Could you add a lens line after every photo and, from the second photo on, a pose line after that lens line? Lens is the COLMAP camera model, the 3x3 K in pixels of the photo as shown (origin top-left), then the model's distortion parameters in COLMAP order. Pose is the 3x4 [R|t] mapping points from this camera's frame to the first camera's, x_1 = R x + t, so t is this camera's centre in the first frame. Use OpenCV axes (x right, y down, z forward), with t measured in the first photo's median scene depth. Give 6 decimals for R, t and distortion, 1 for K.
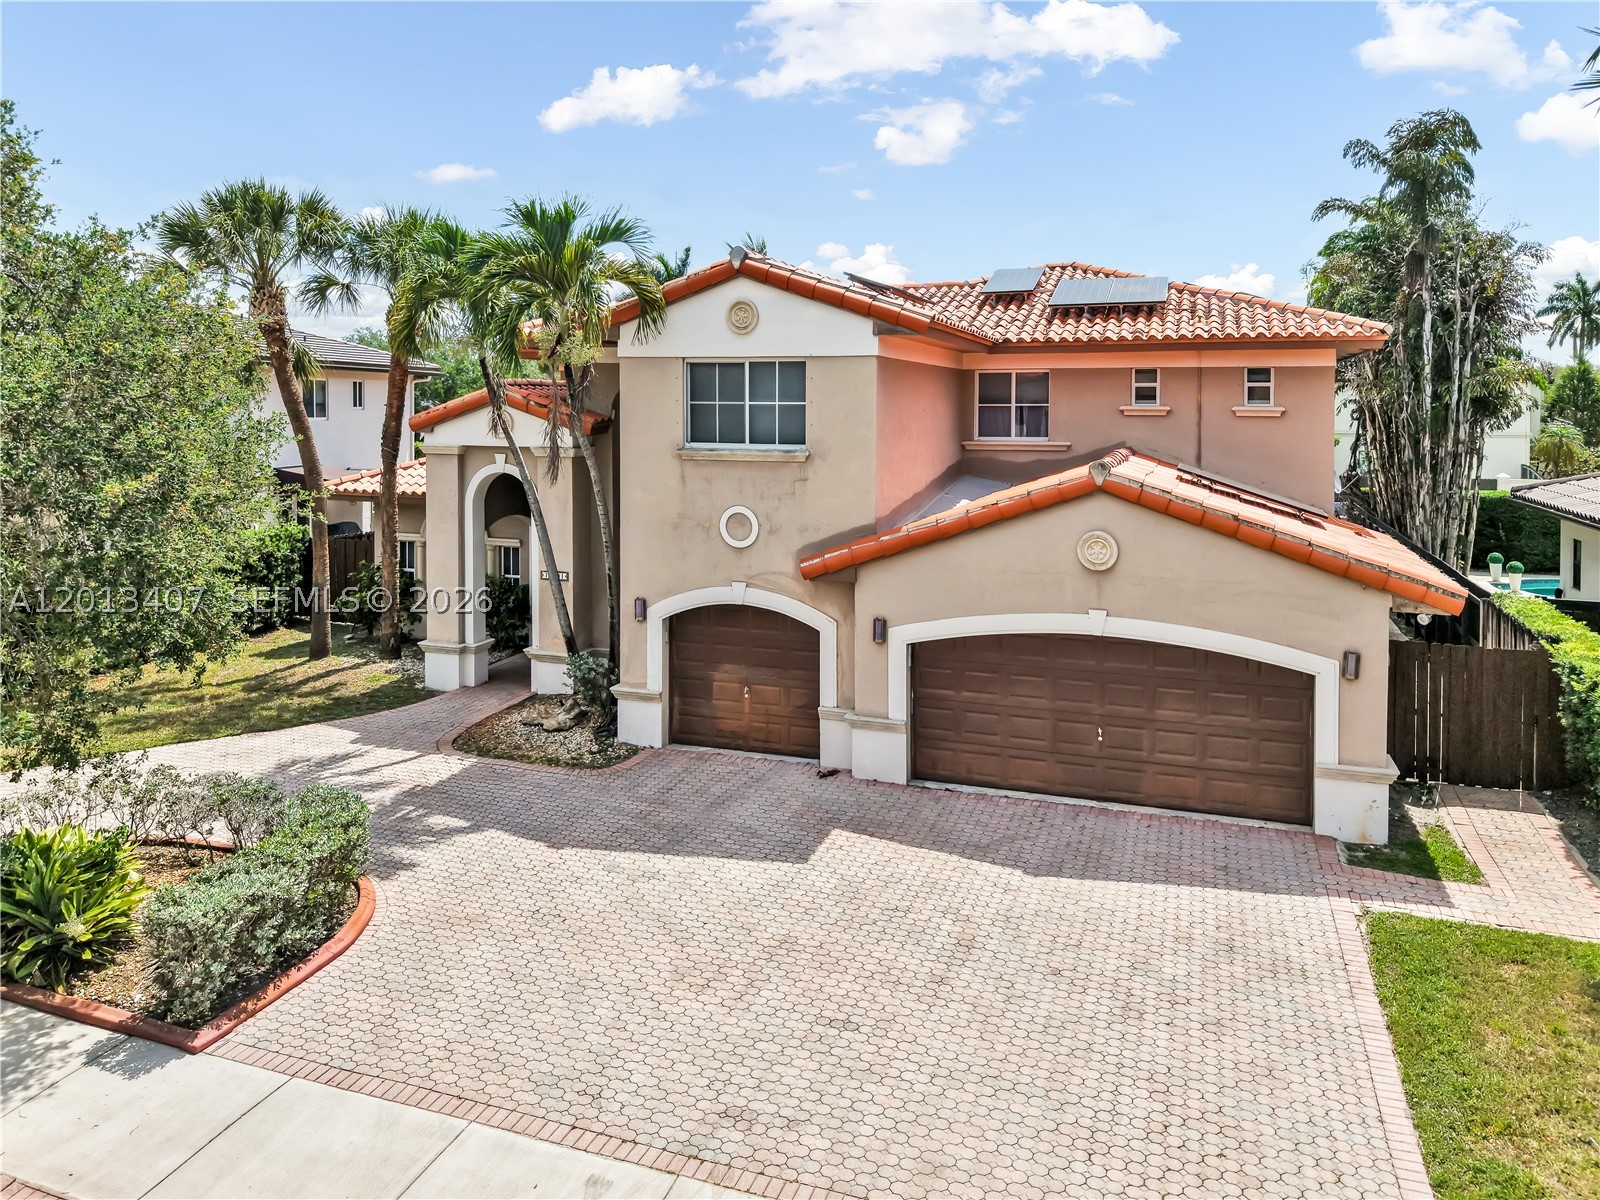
lens RADIAL K [[1097.3, 0, 800.0], [0, 1097.3, 600.0], [0, 0, 1]] dist [0.003324, -0.002904]
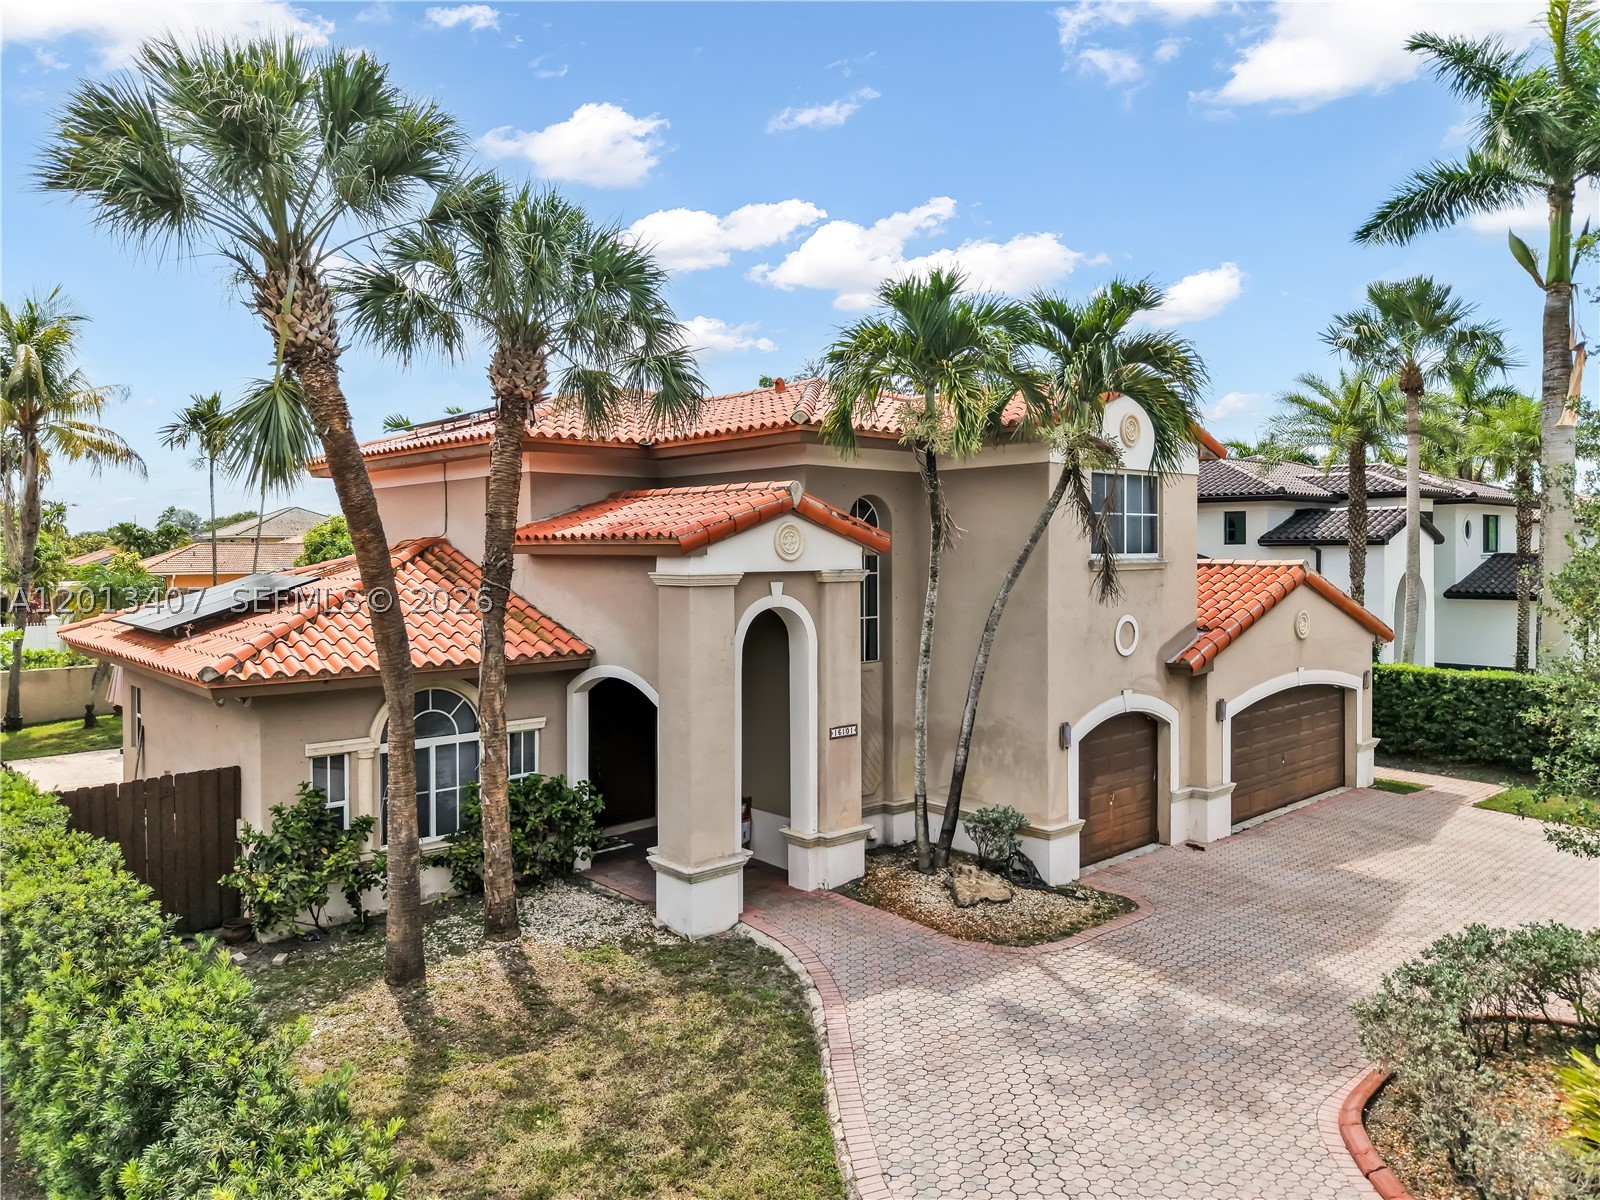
lens RADIAL K [[1097.3, 0, 800.0], [0, 1097.3, 600.0], [0, 0, 1]] dist [0.003324, -0.002904]
pose [[0.502818, -0.047006, 0.863113, -1.059011], [0.159827, 0.986359, -0.039391, -0.103315], [-0.849488, 0.157756, 0.503472, 0.710980]]
